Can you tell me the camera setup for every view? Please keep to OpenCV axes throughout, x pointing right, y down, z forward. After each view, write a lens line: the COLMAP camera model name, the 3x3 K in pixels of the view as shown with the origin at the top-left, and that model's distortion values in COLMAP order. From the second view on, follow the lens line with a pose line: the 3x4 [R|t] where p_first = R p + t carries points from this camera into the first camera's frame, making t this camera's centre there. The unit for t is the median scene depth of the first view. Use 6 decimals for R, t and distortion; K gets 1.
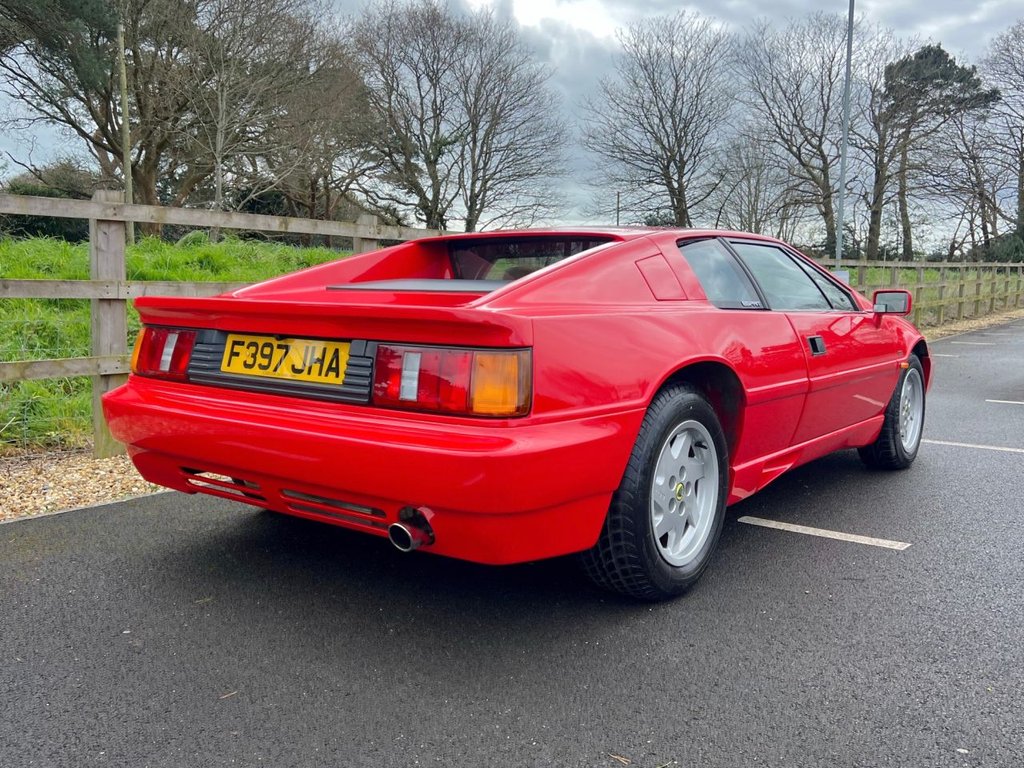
lens RADIAL K [[933.7, 0, 512.0], [0, 933.7, 384.0], [0, 0, 1]] dist [0.020051, -0.002832]
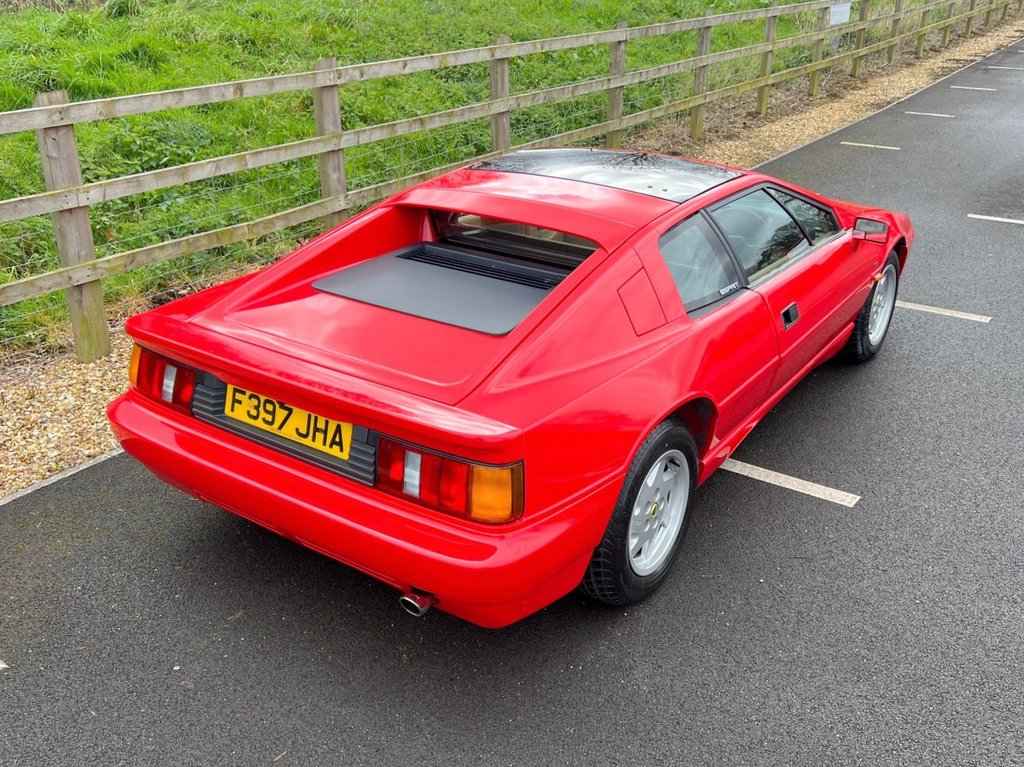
lens RADIAL K [[983.6, 0, 515.6], [0, 983.6, 384.8], [0, 0, 1]] dist [0.020086, 0.005079]
pose [[0.999146, -0.027167, 0.031121, -0.017398], [0.015777, 0.947184, 0.320302, -0.405540], [-0.038179, -0.319537, 0.946804, -0.056687]]
